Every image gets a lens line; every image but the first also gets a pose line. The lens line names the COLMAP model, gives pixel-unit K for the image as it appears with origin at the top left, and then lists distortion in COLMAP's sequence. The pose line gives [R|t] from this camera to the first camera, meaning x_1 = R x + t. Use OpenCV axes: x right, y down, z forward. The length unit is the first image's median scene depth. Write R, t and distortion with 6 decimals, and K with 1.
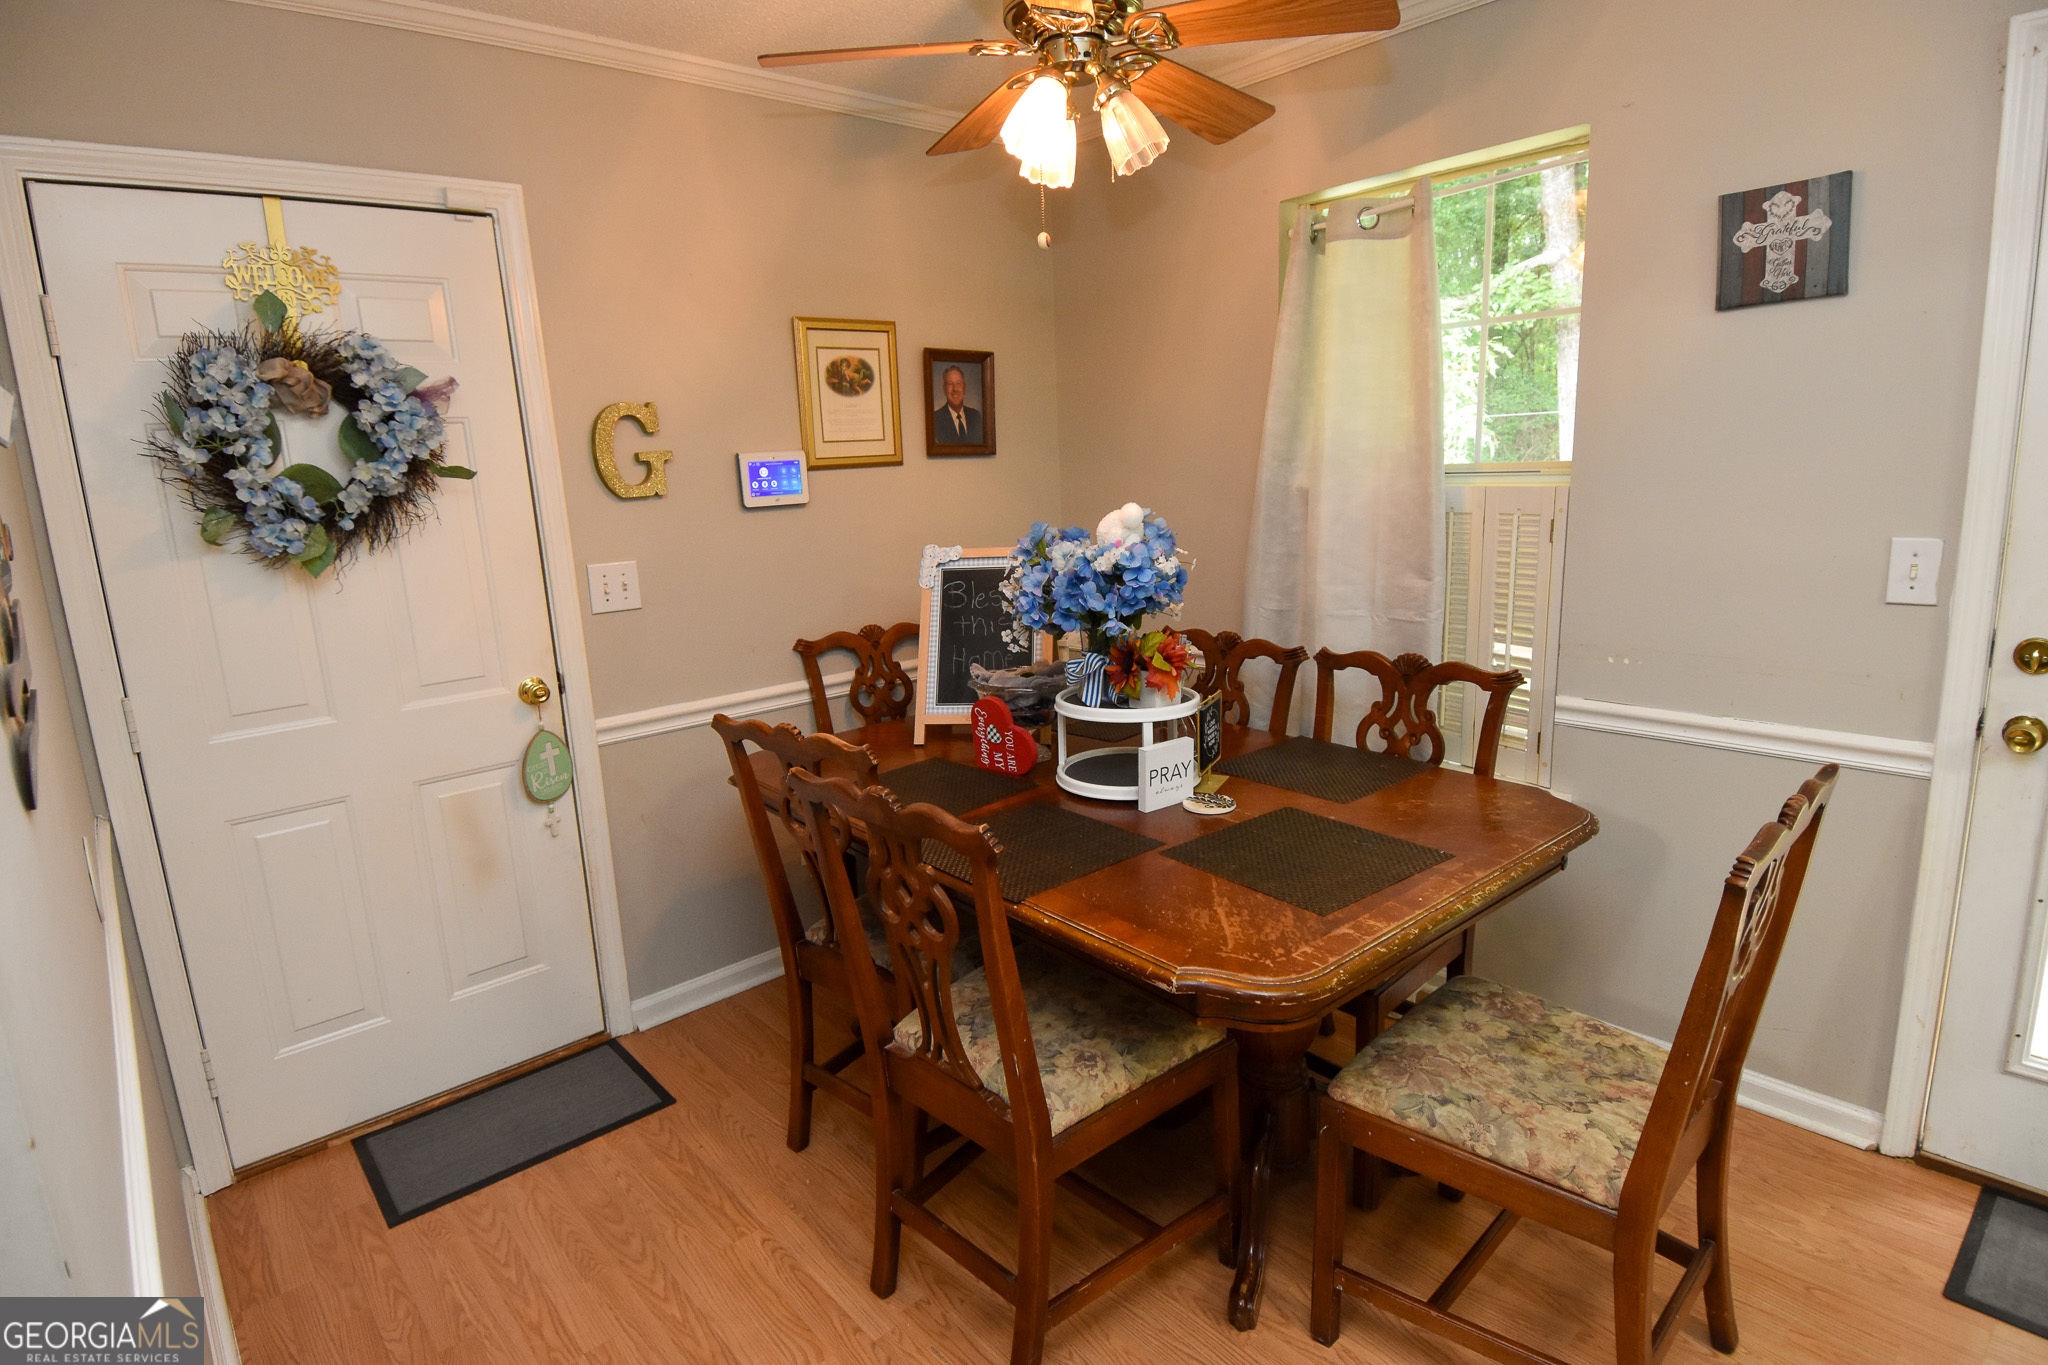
lens RADIAL K [[1062.1, 0, 1016.4], [0, 1062.1, 668.6], [0, 0, 1]] dist [0.047260, -0.054660]
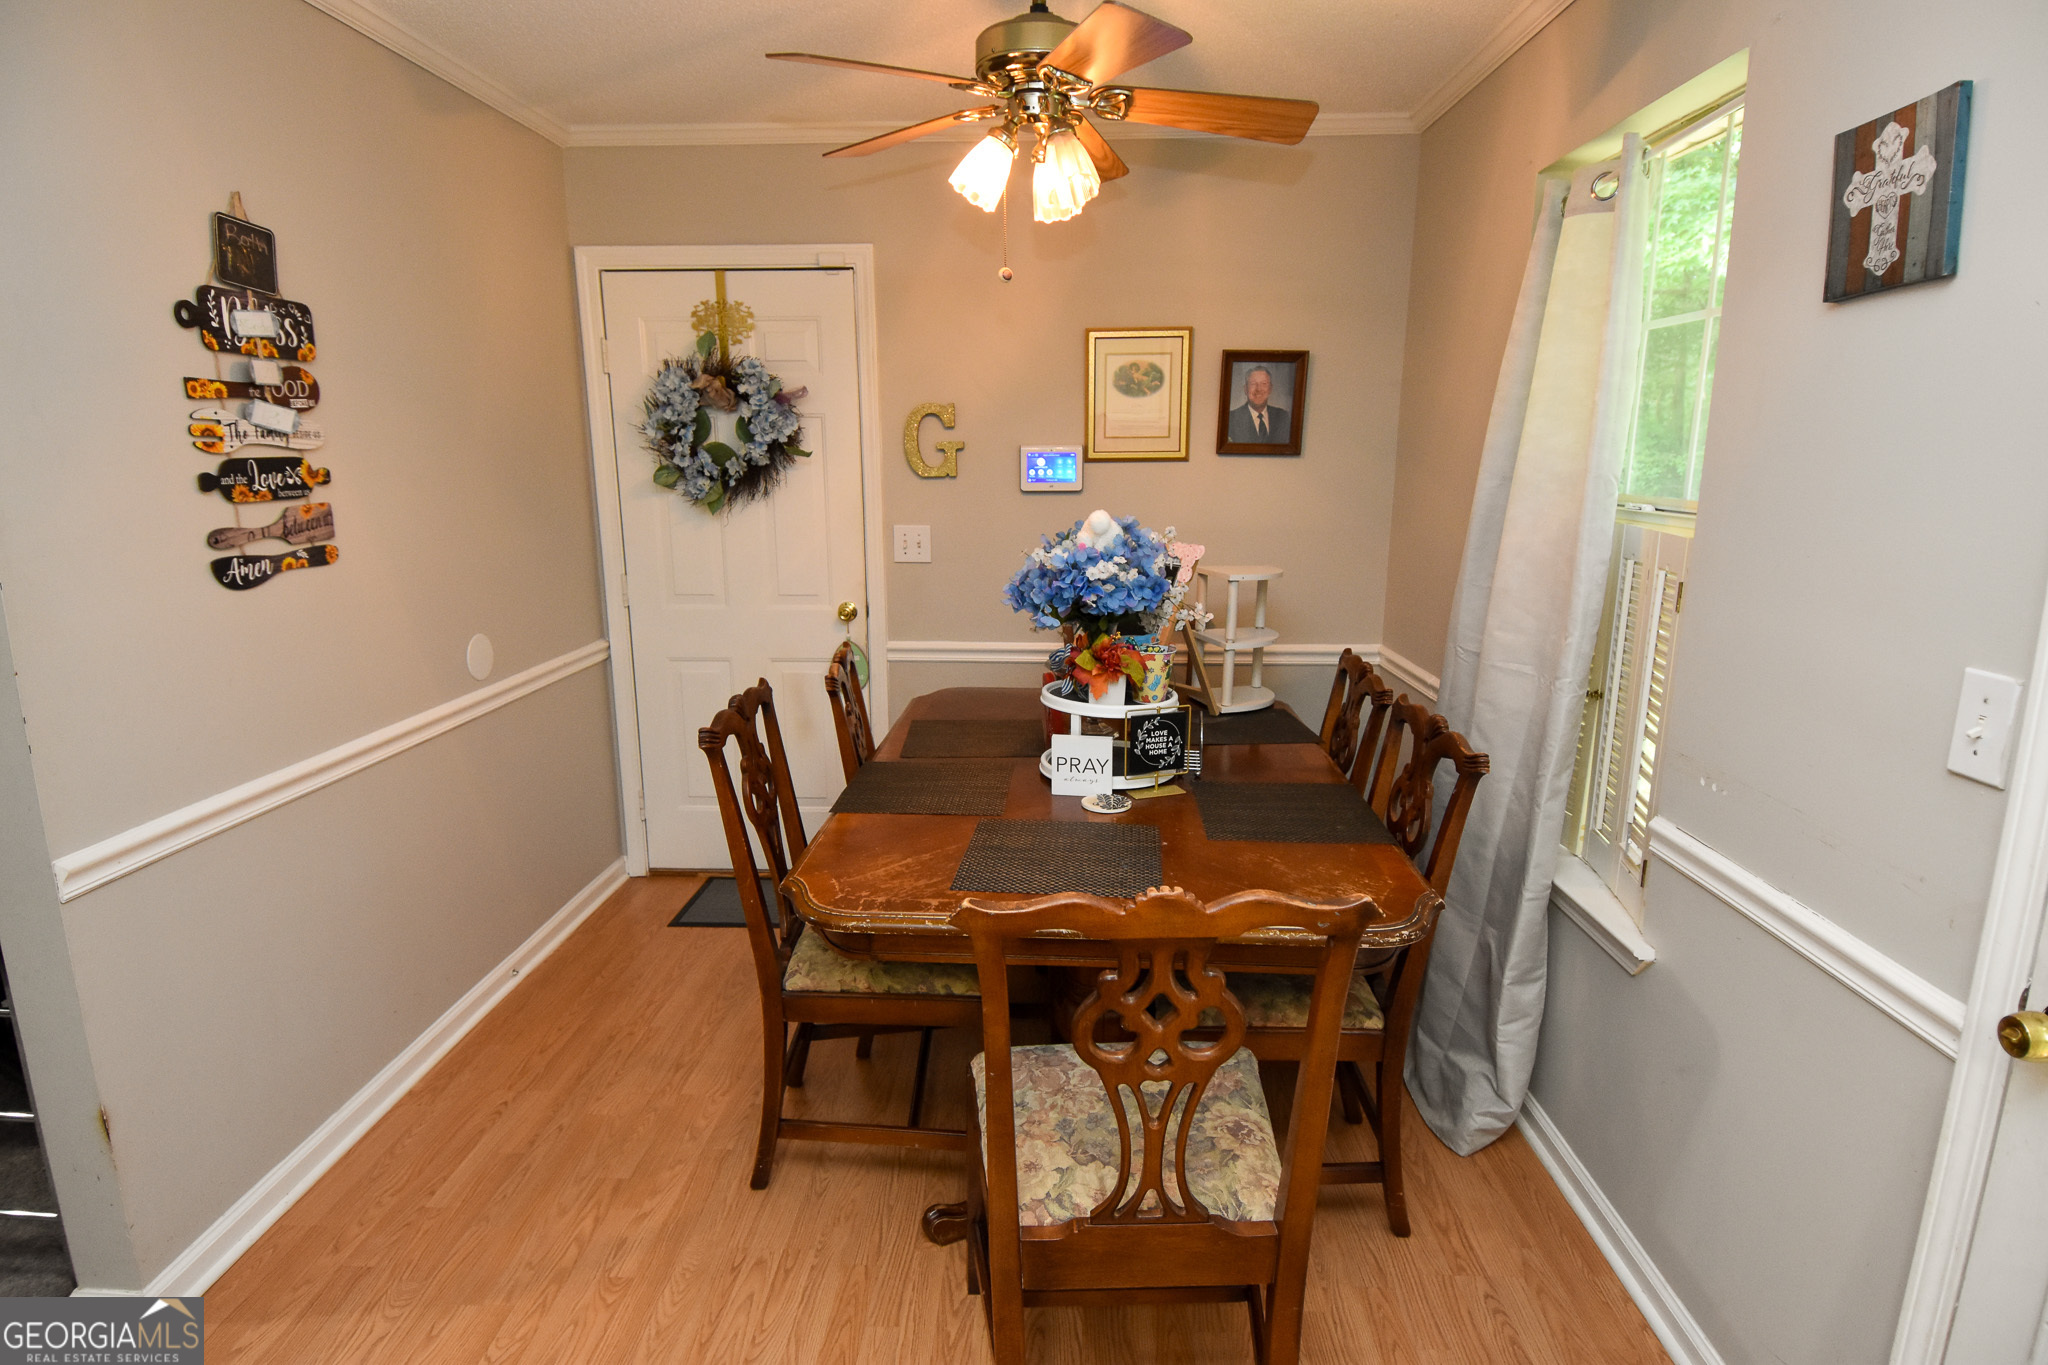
lens RADIAL K [[1062.1, 0, 1016.4], [0, 1062.1, 668.6], [0, 0, 1]] dist [0.047260, -0.054660]
pose [[0.718290, 0.183274, -0.671170, 0.733594], [-0.168018, 0.981822, 0.088288, -0.073797], [0.675151, 0.049353, 0.736027, 0.153359]]
